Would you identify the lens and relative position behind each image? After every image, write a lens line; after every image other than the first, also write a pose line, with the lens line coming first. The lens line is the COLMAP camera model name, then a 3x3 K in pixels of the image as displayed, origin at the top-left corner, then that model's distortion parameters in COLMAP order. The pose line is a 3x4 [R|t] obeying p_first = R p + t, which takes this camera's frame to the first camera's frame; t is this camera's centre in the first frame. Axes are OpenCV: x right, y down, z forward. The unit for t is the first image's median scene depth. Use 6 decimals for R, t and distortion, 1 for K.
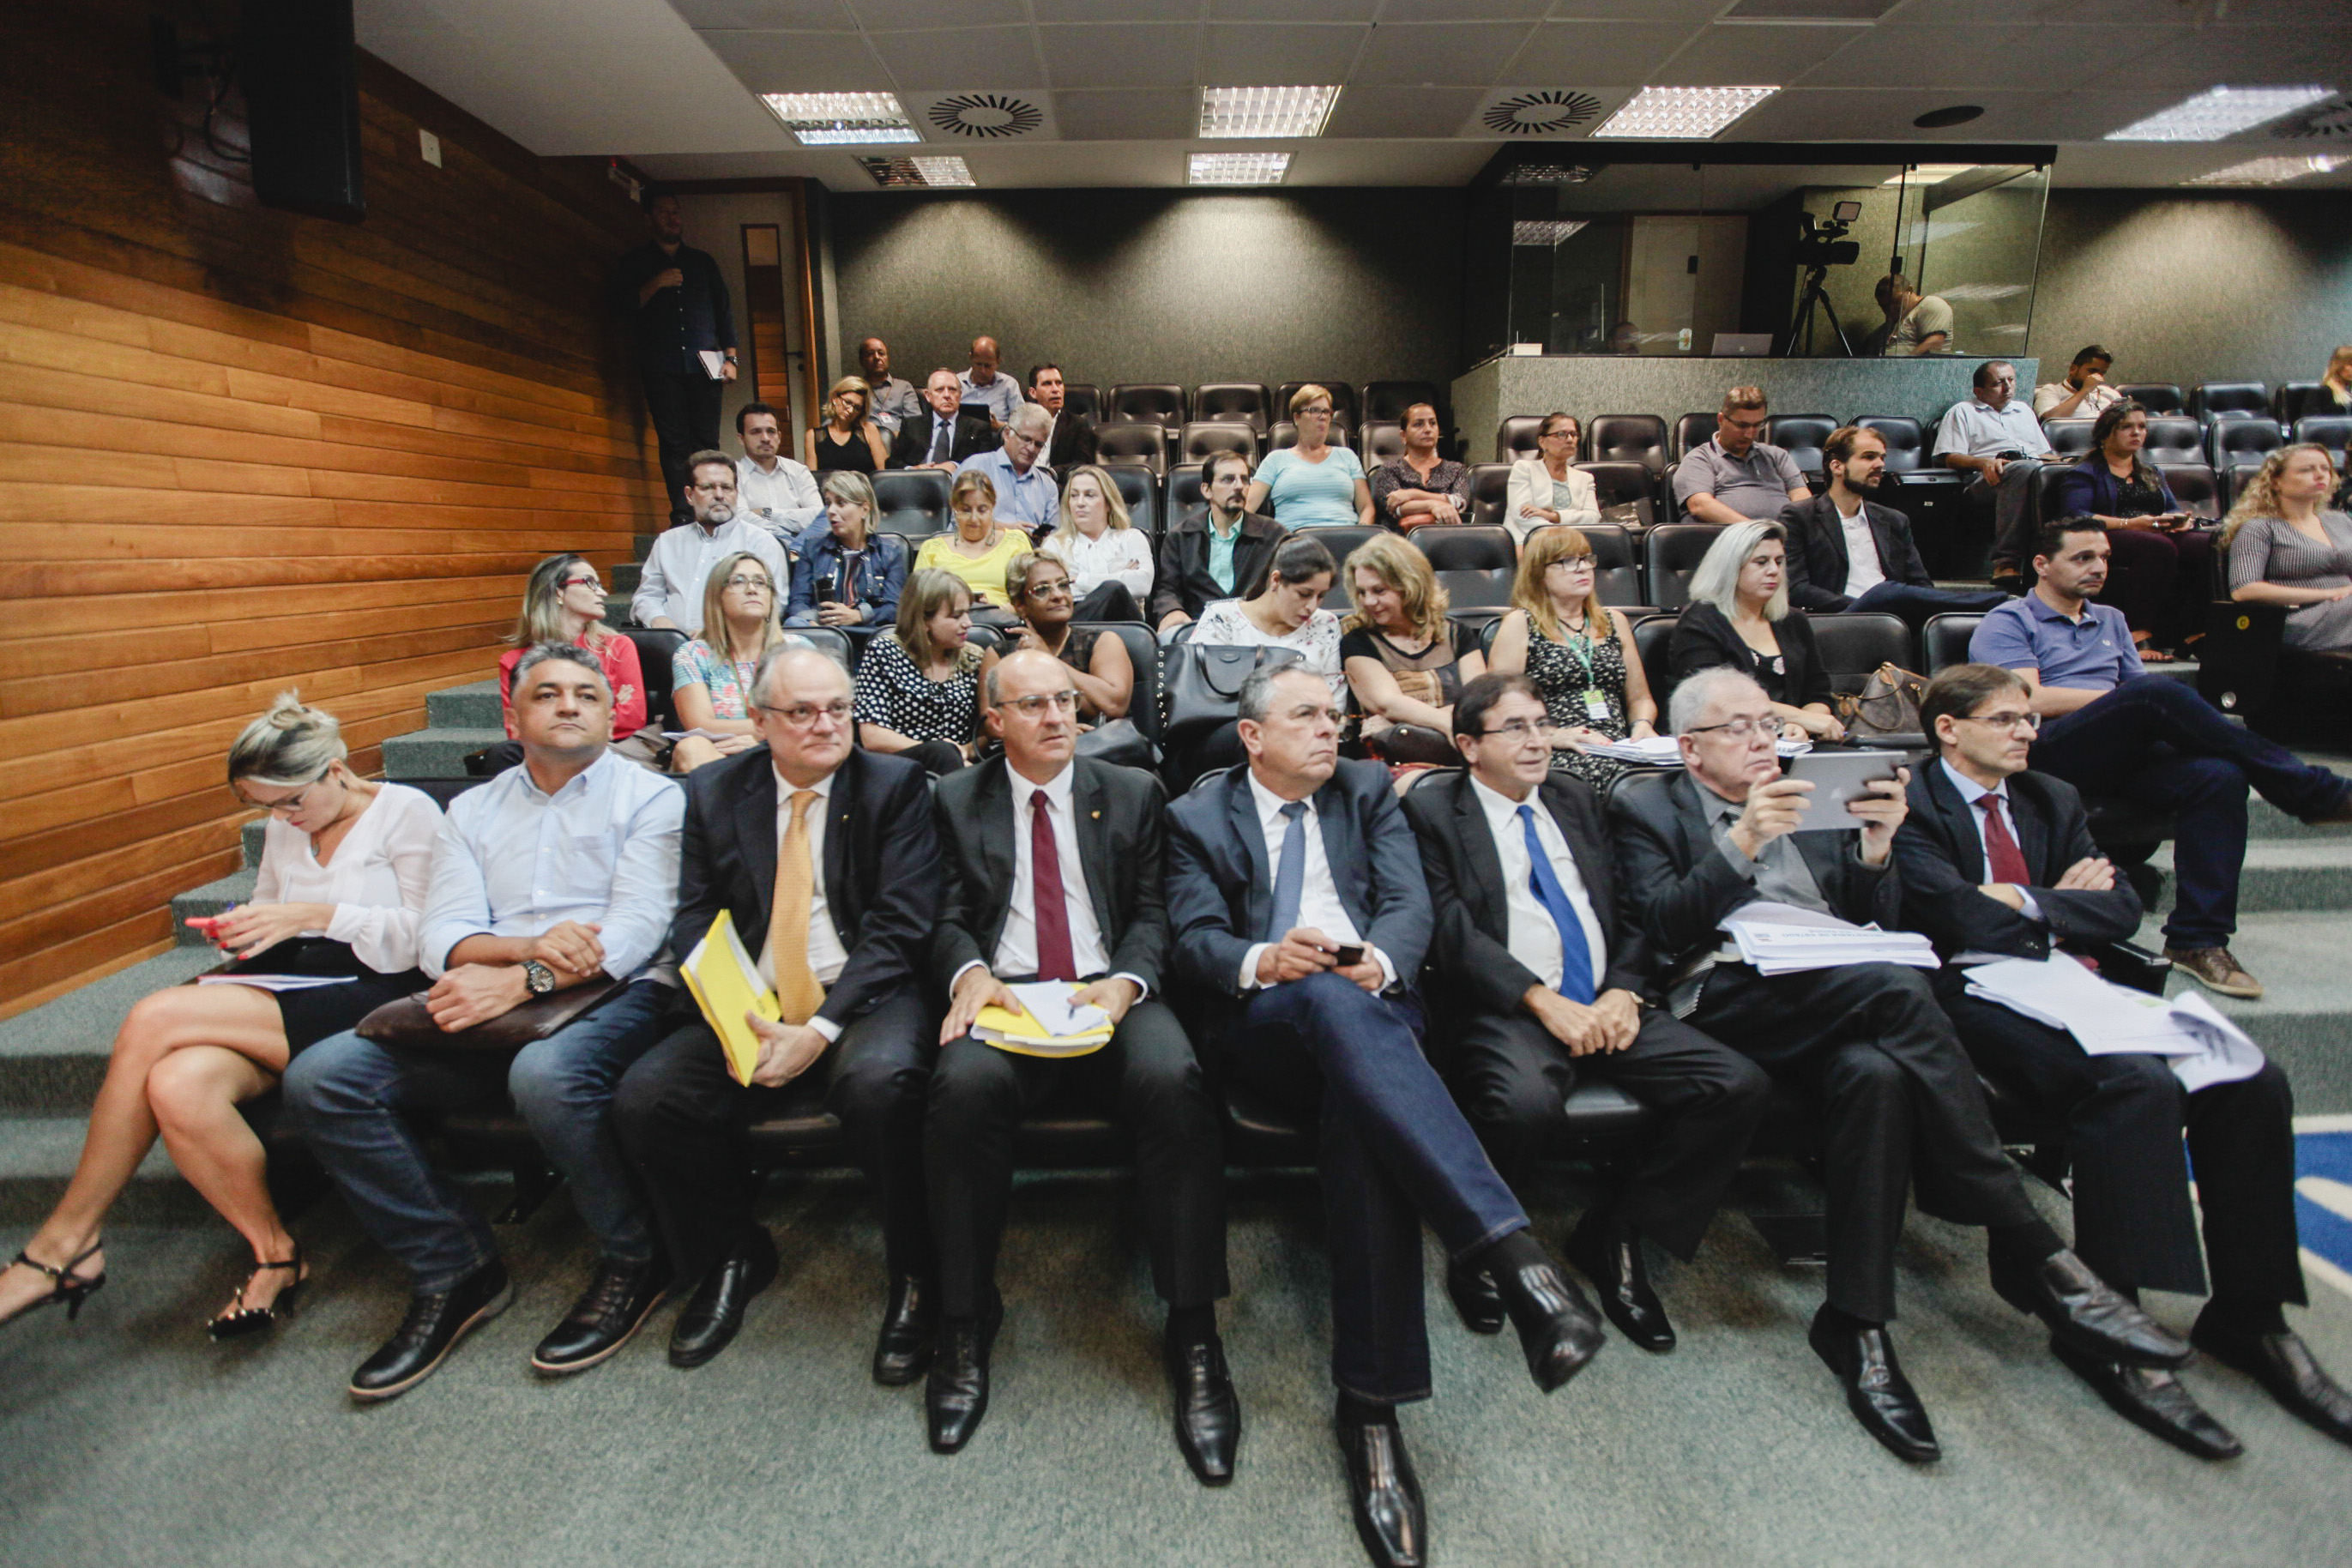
lens RADIAL K [[1078.4, 0, 1176.0], [0, 1078.4, 784.0], [0, 0, 1]] dist [-0.058644, 0.028627]
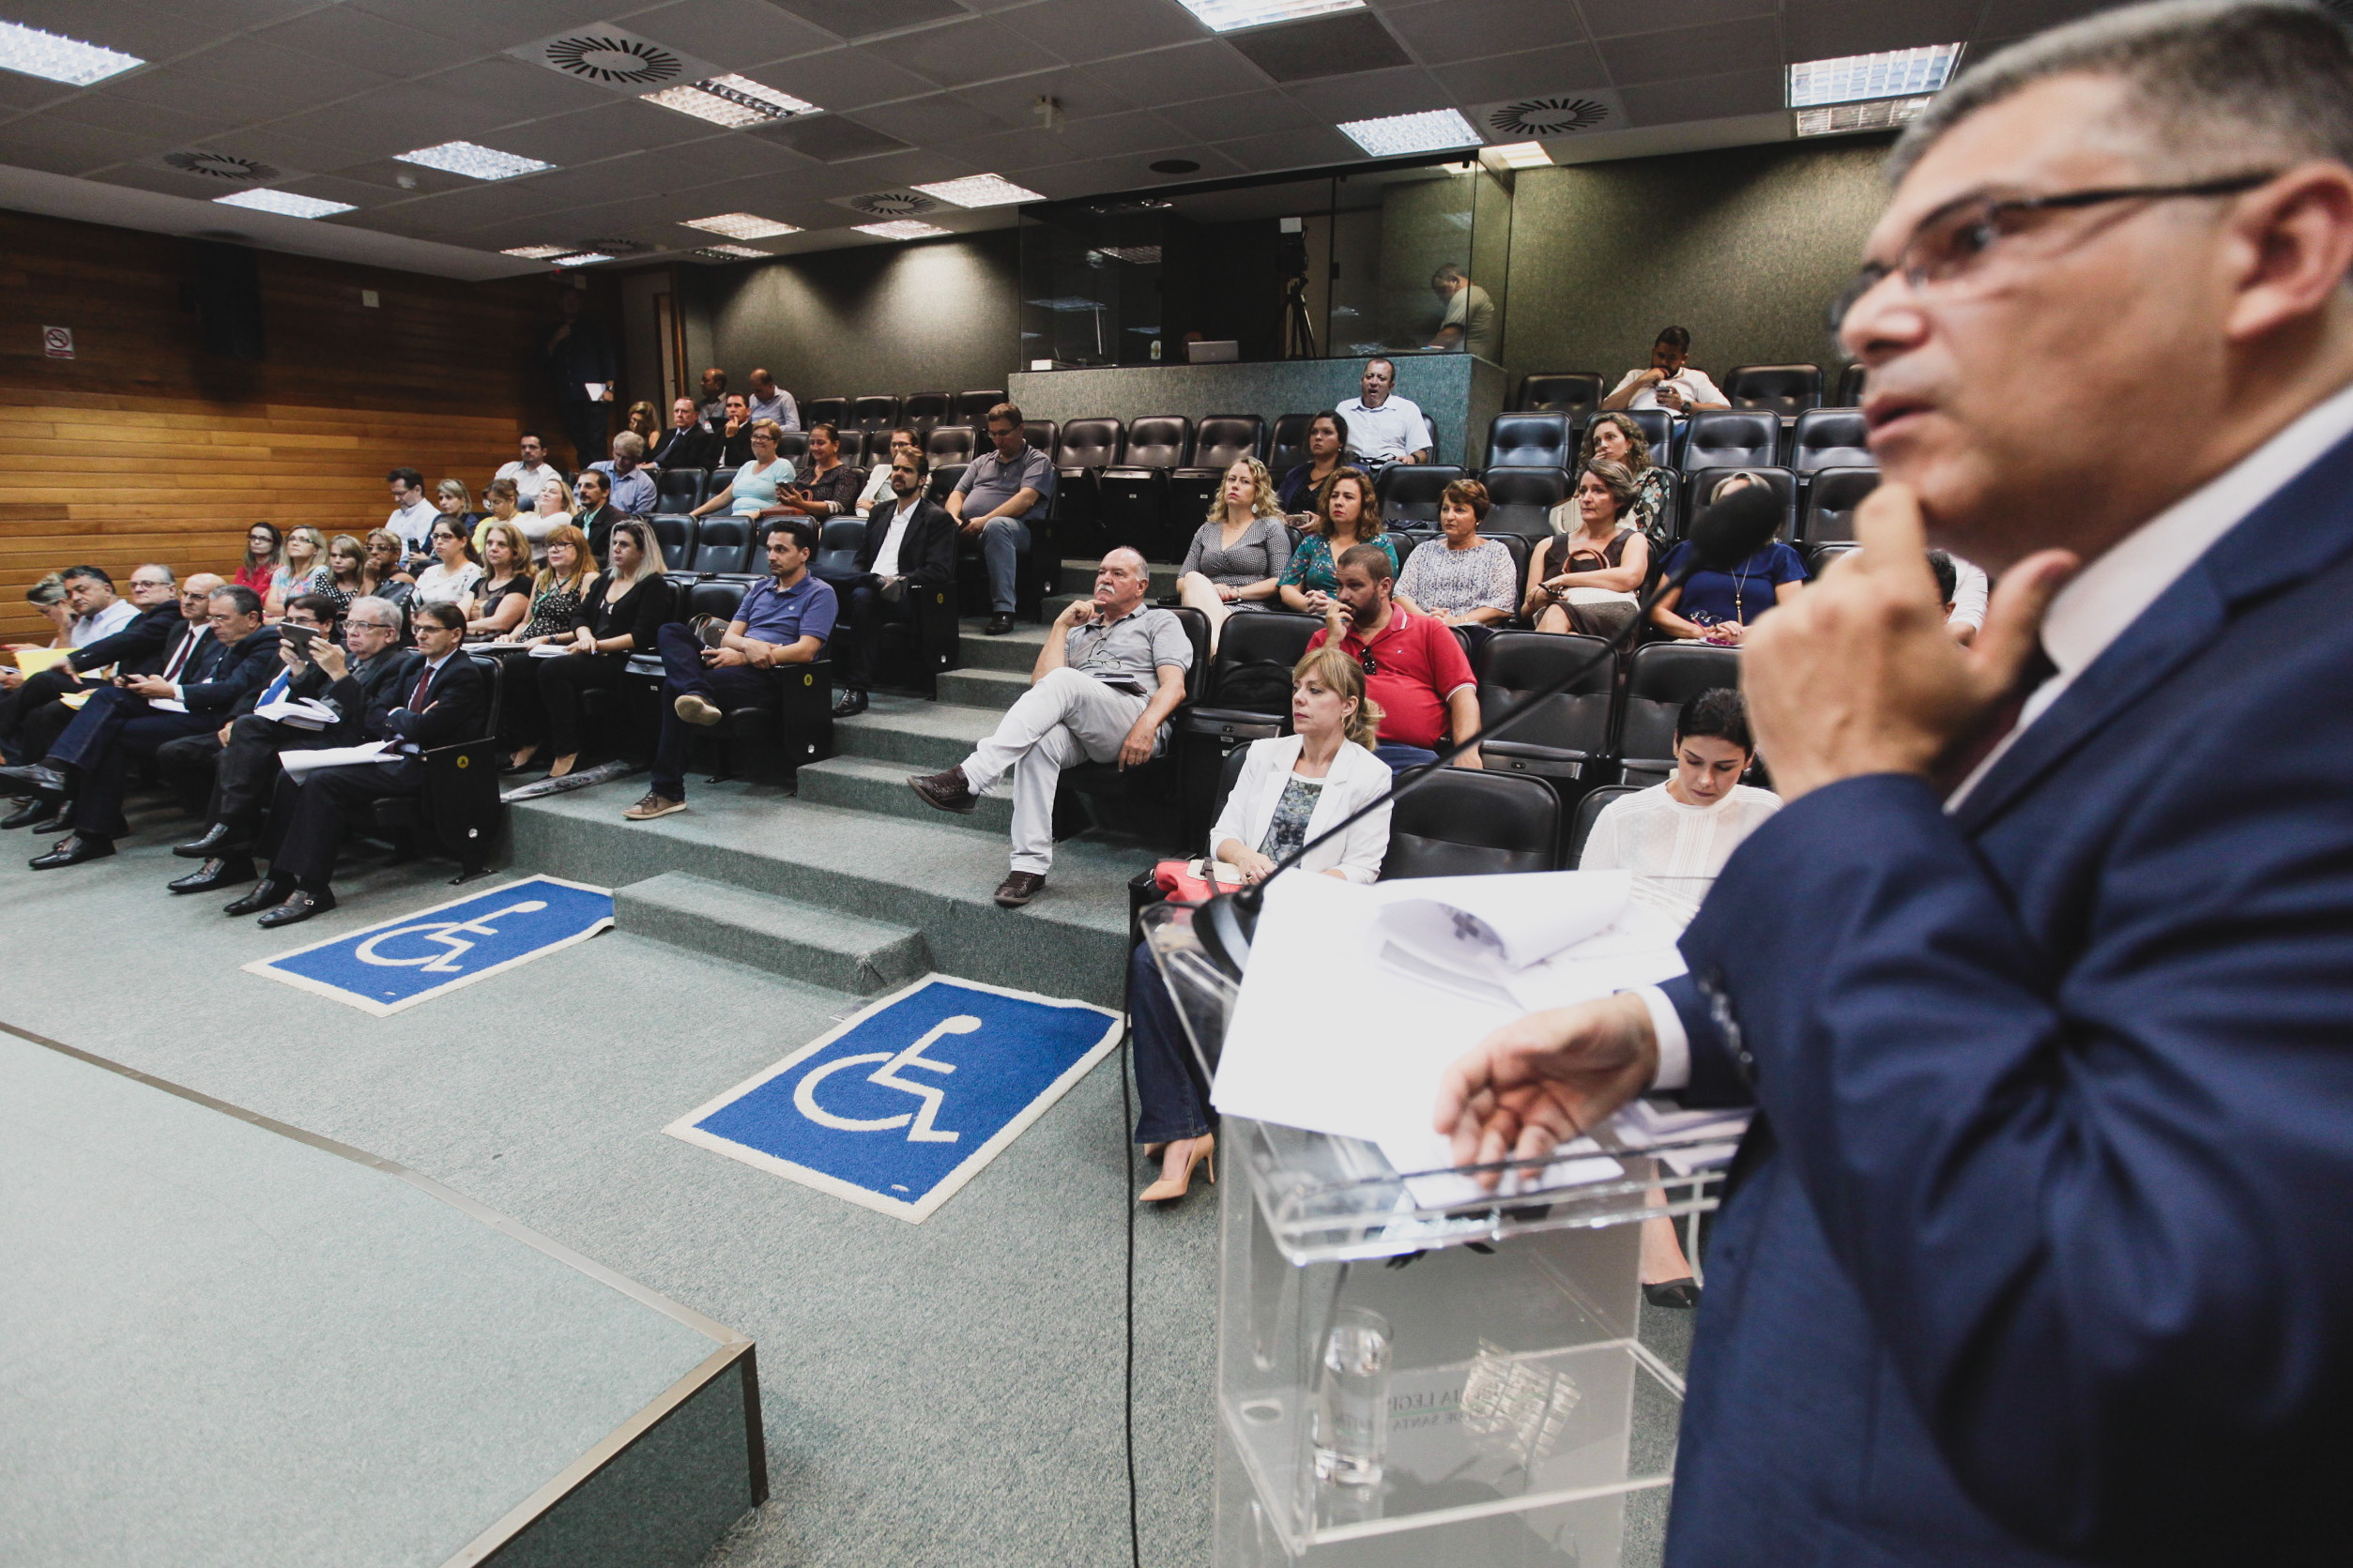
lens RADIAL K [[1208.9, 0, 1107.4], [0, 1208.9, 778.3], [0, 0, 1]] dist [-0.065012, 0.038707]
pose [[0.865425, 0.132605, -0.483172, 1.469489], [-0.131858, 0.990626, 0.035698, -0.012061], [0.483376, 0.032817, 0.874797, -0.161254]]
